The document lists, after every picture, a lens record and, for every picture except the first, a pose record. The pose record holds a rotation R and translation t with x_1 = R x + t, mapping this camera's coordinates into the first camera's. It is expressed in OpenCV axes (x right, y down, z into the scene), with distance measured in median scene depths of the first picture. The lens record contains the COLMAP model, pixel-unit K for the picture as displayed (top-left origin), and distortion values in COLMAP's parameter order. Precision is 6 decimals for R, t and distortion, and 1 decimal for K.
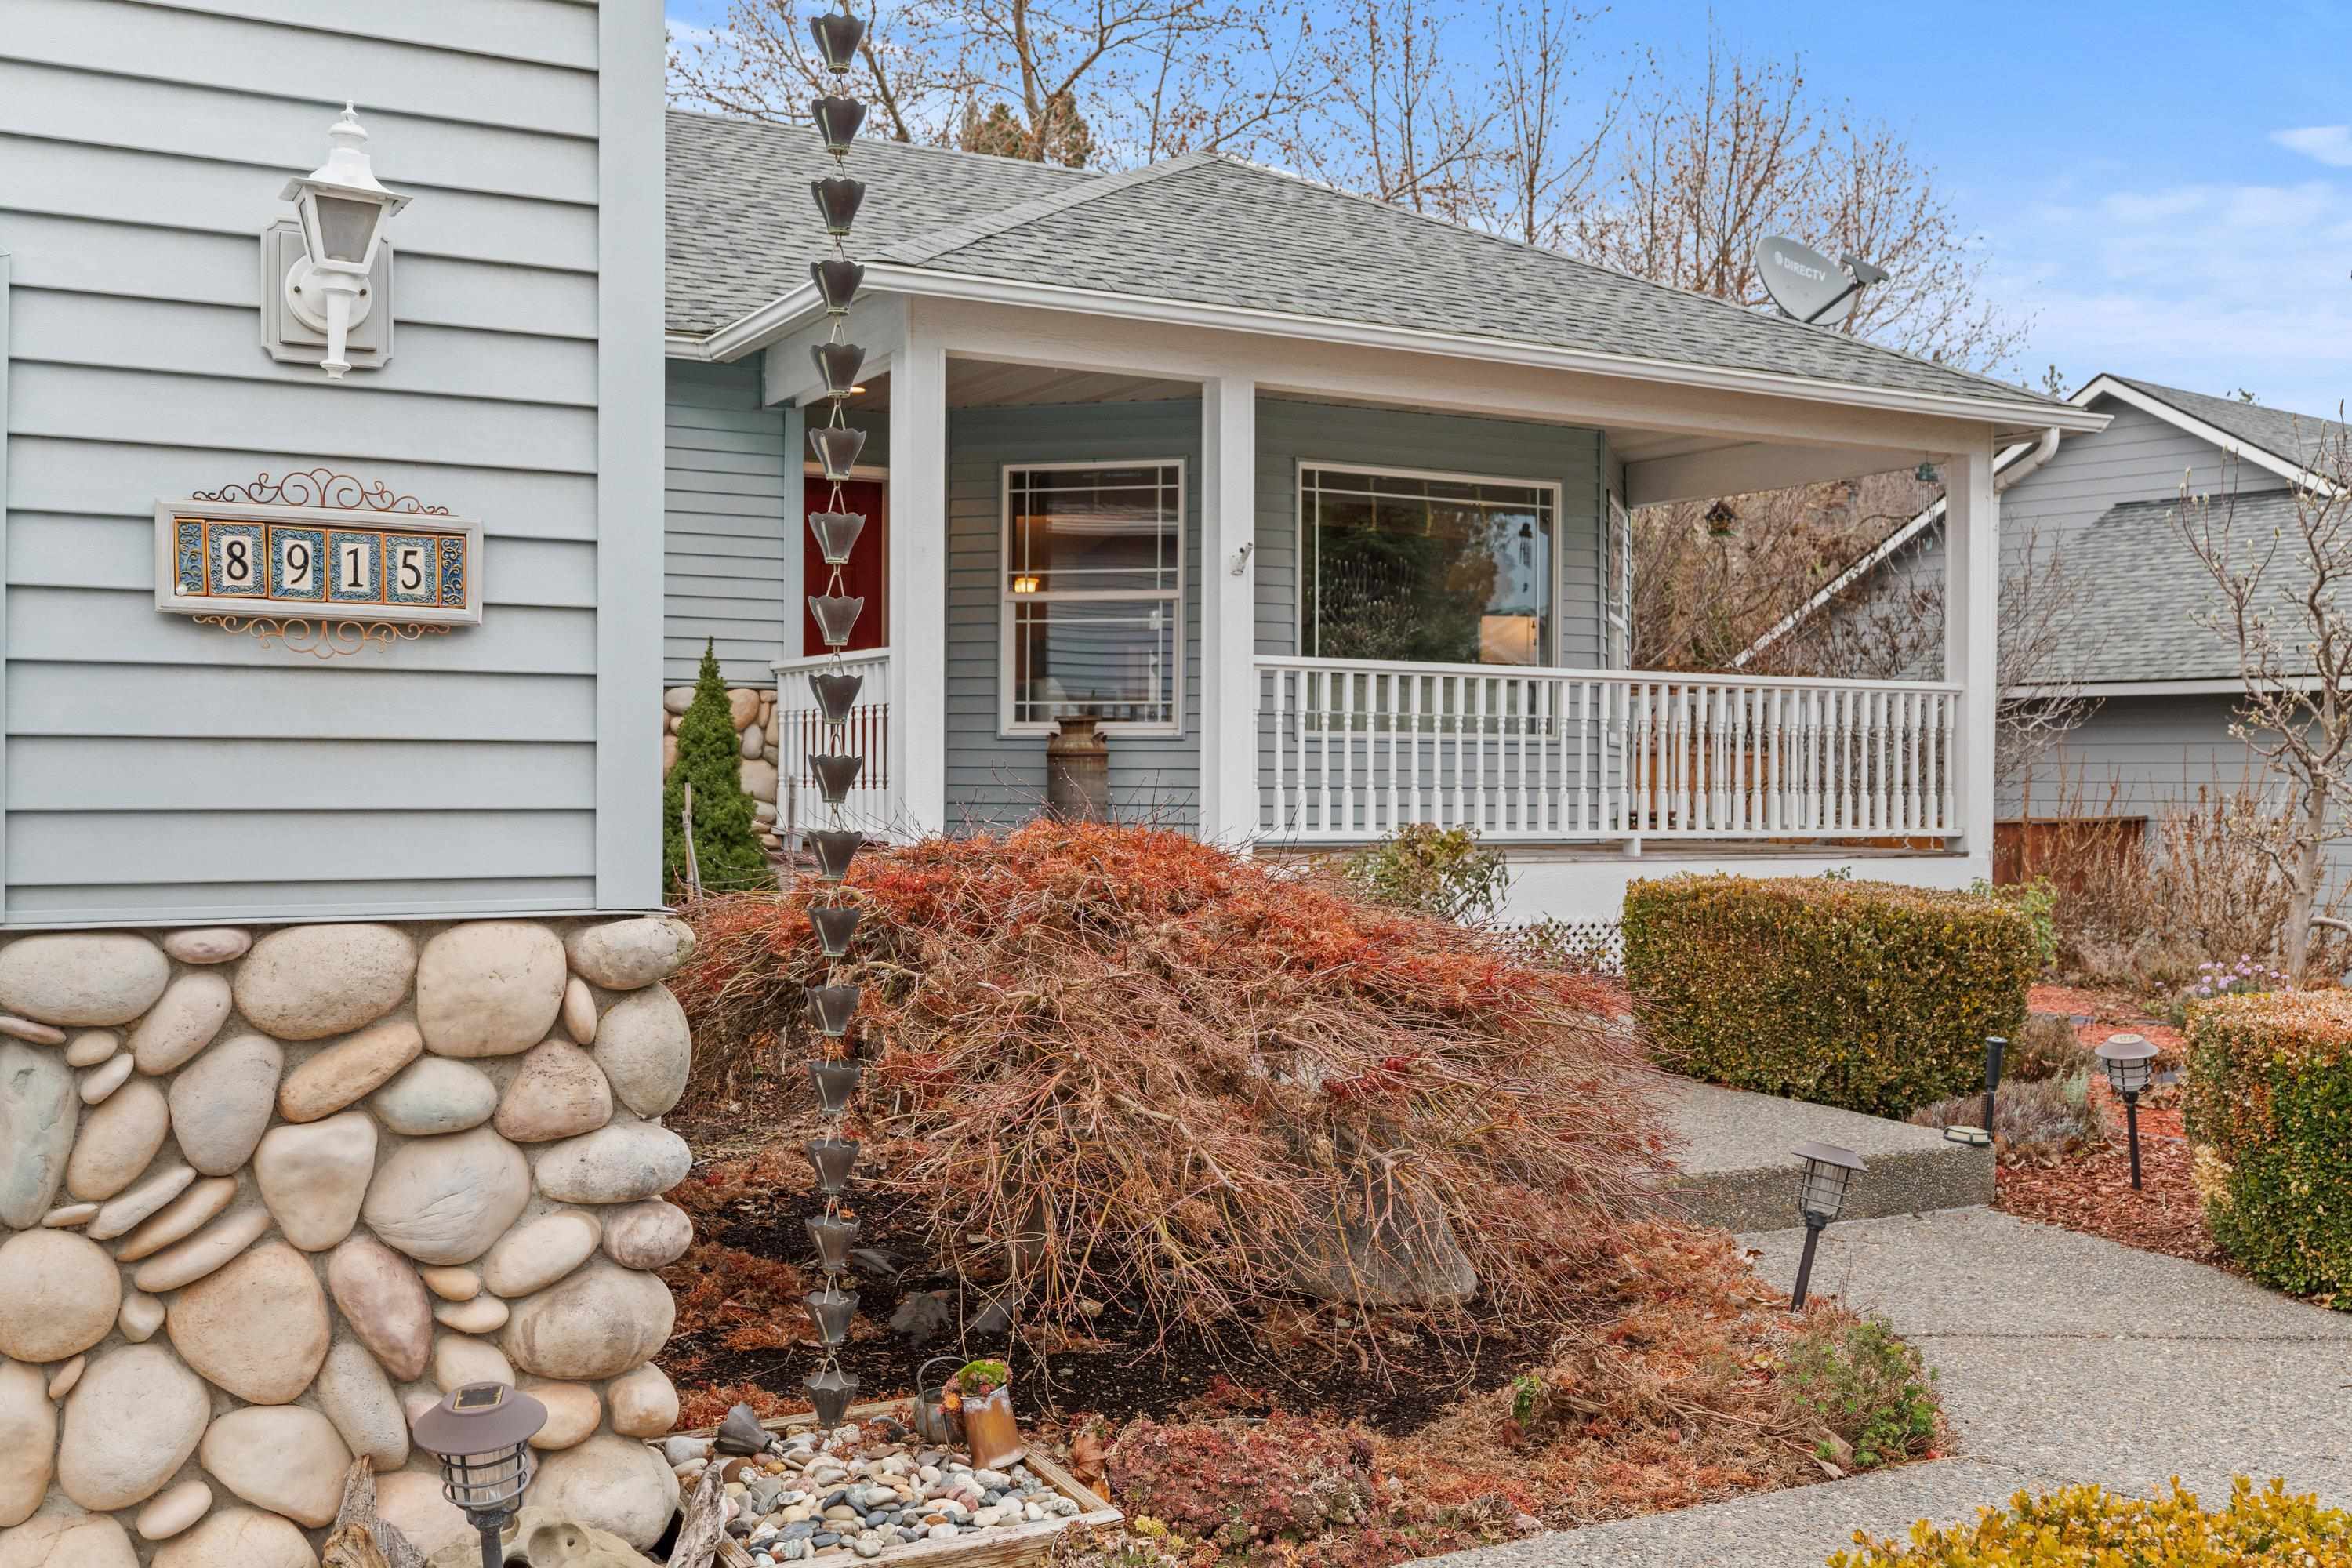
lens RADIAL K [[2276.0, 0, 1177.1], [0, 2276.0, 814.6], [0, 0, 1]] dist [0.005185, -0.000521]
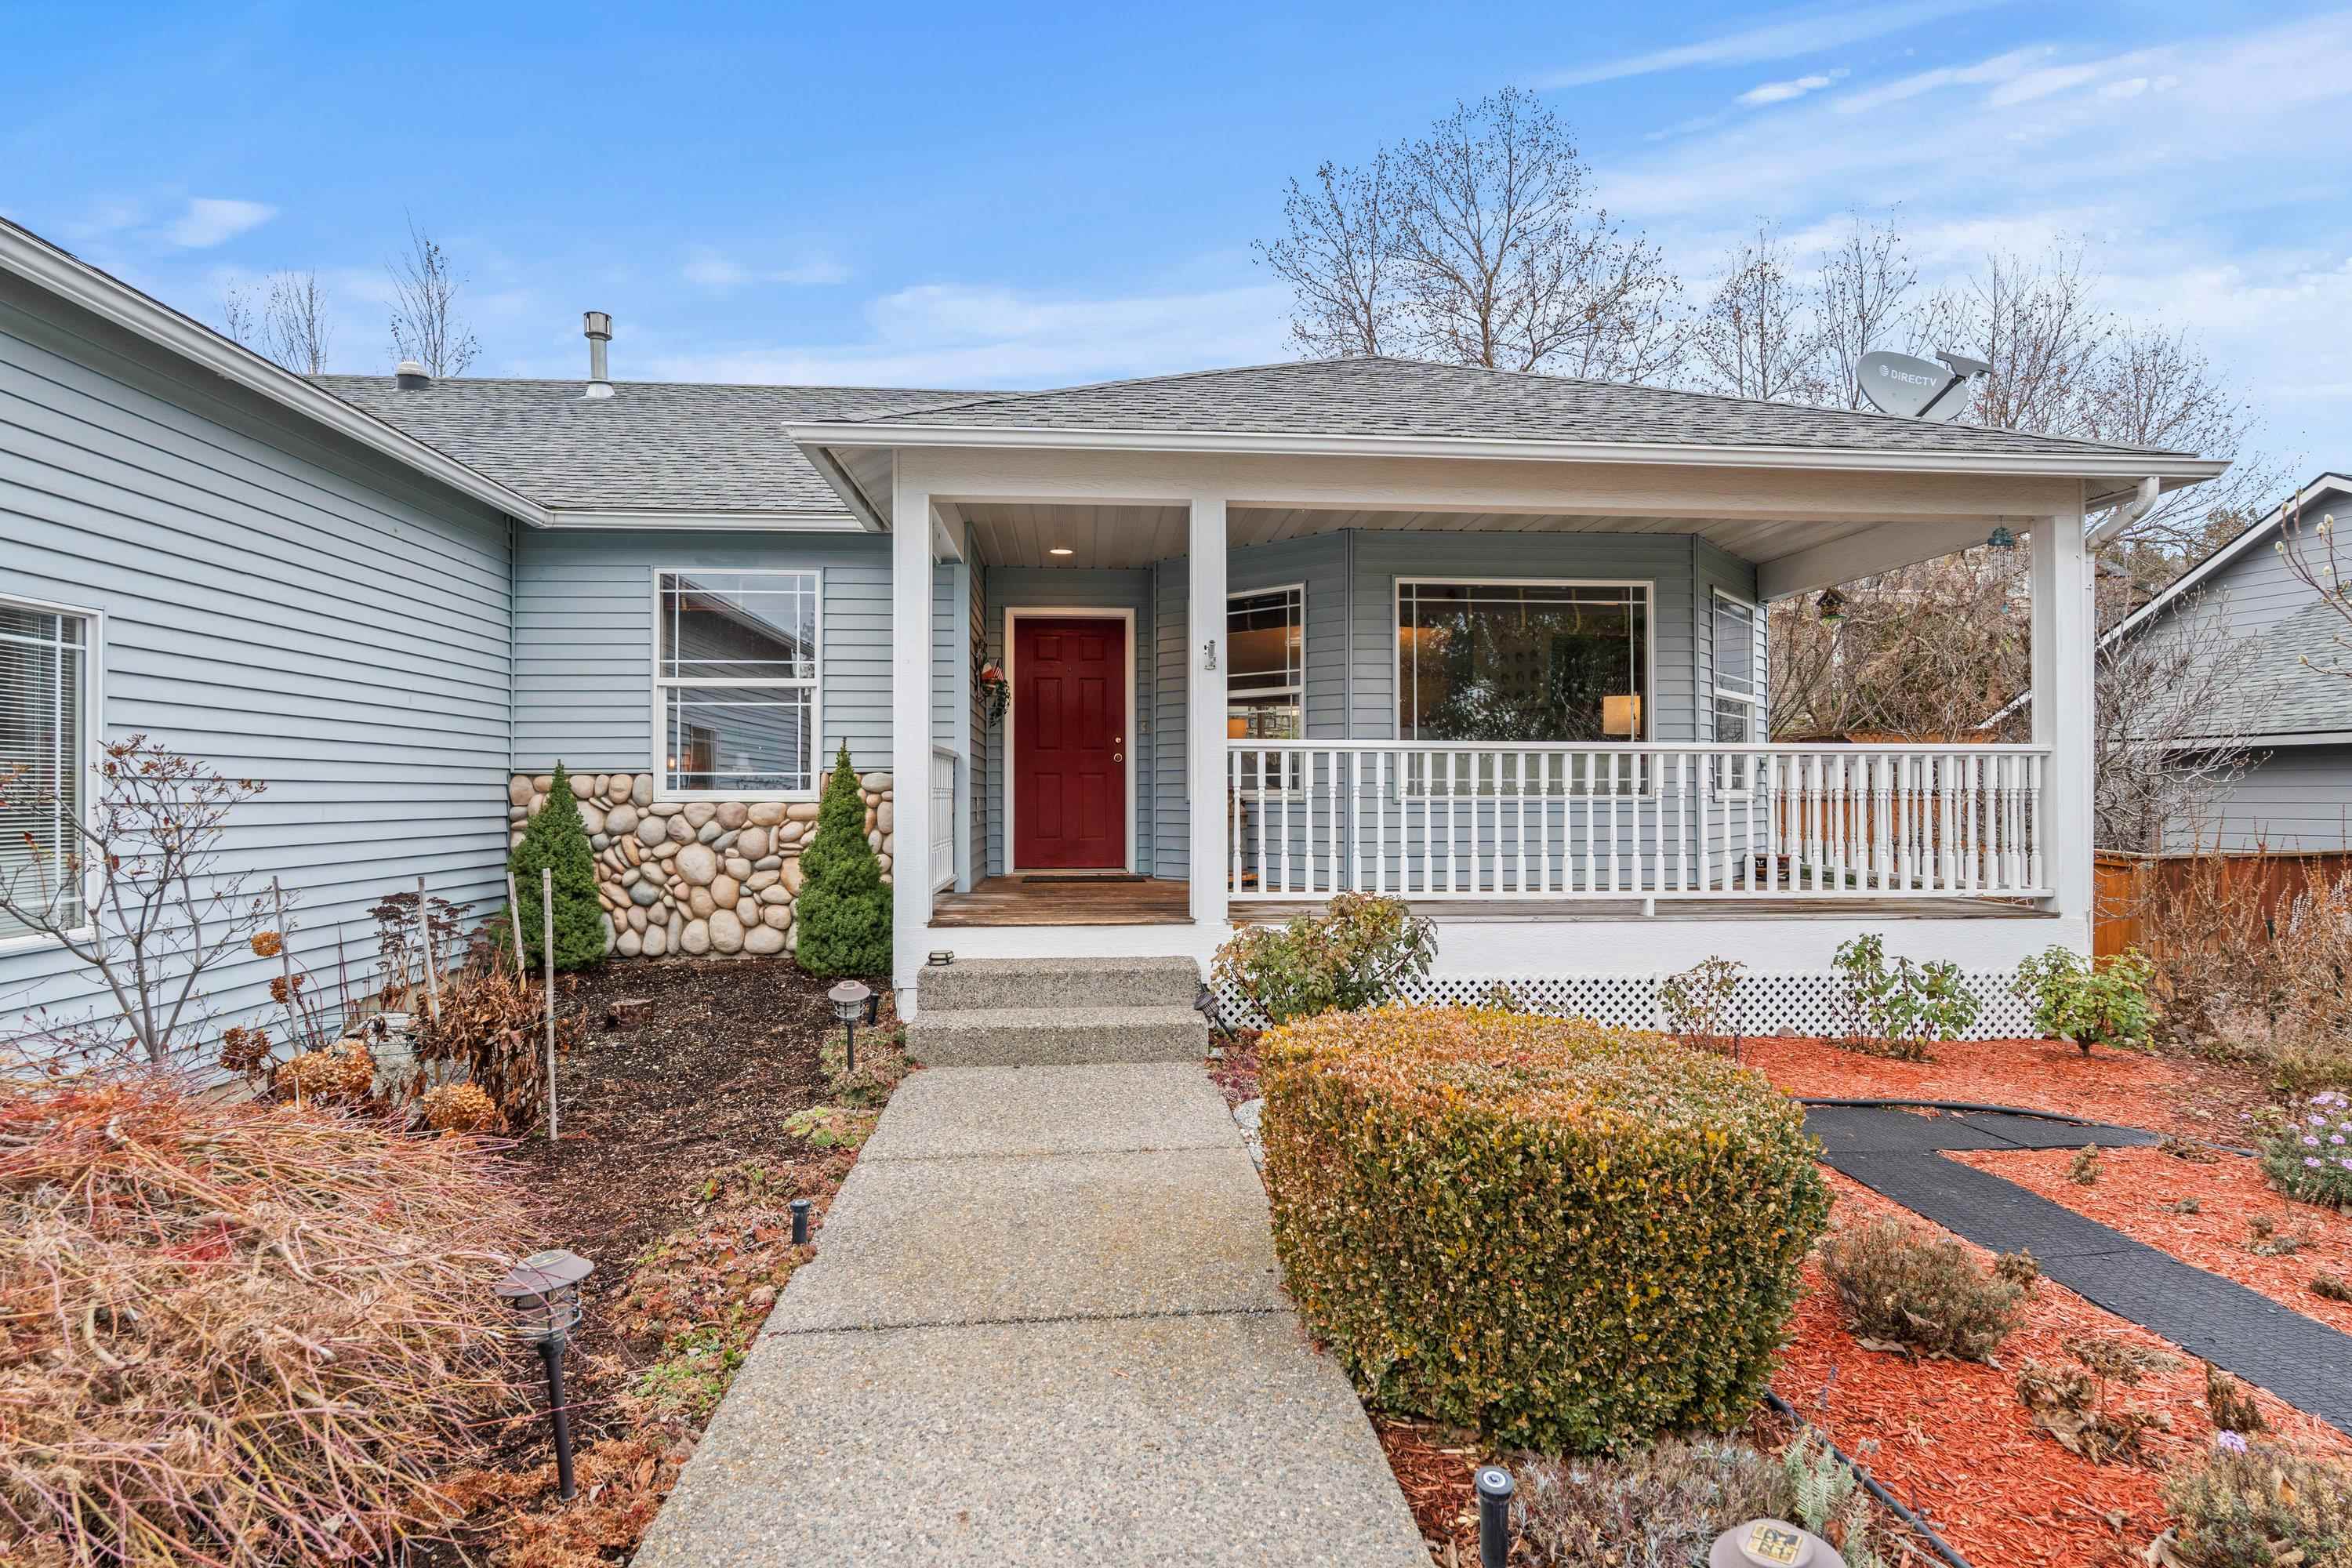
lens RADIAL K [[1189.7, 0, 1166.9], [0, 1189.7, 793.1], [0, 0, 1]] dist [-0.002196, 0.000188]
pose [[0.912982, -0.008309, -0.407916, 0.245447], [0.000040, 0.999794, -0.020274, -0.030695], [0.408001, 0.018494, 0.912794, 0.440243]]
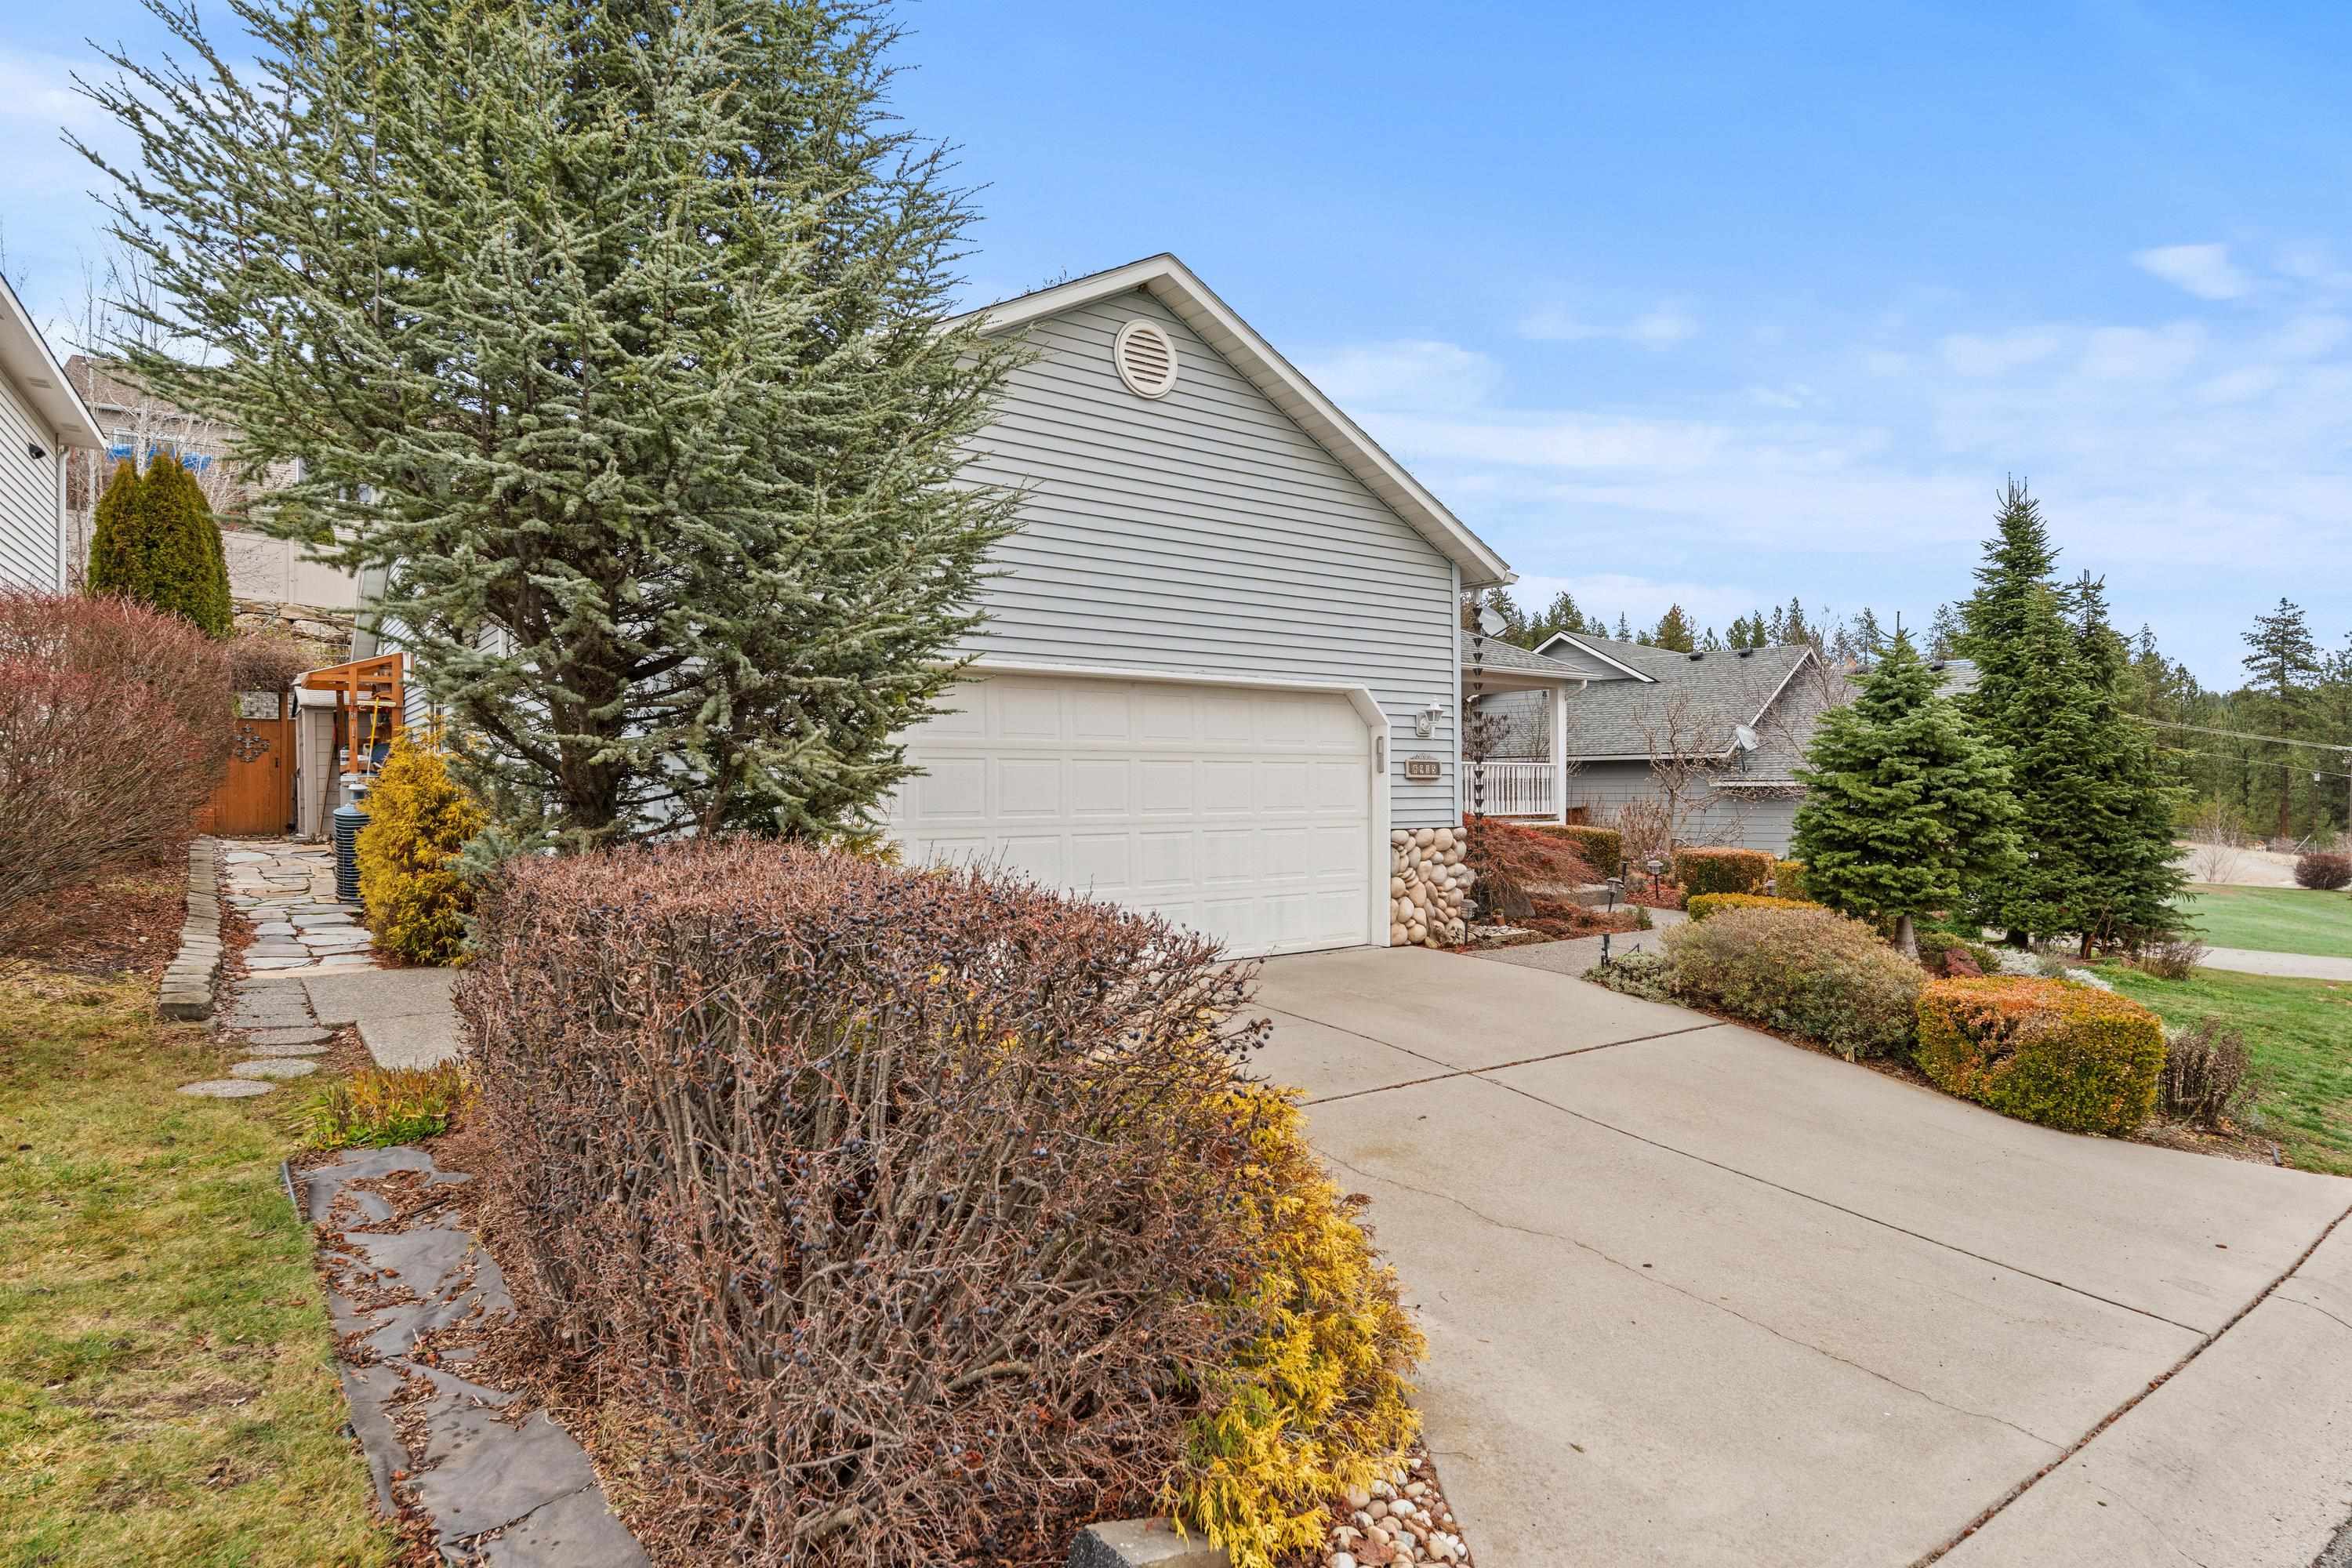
lens RADIAL K [[1226.1, 0, 1176.0], [0, 1226.1, 784.0], [0, 0, 1]] dist [-0.020539, -0.000730]
pose [[0.992227, -0.006737, 0.124261, -0.429703], [0.008765, 0.999837, -0.015777, -0.007387], [-0.124135, 0.016744, 0.992124, -0.646082]]
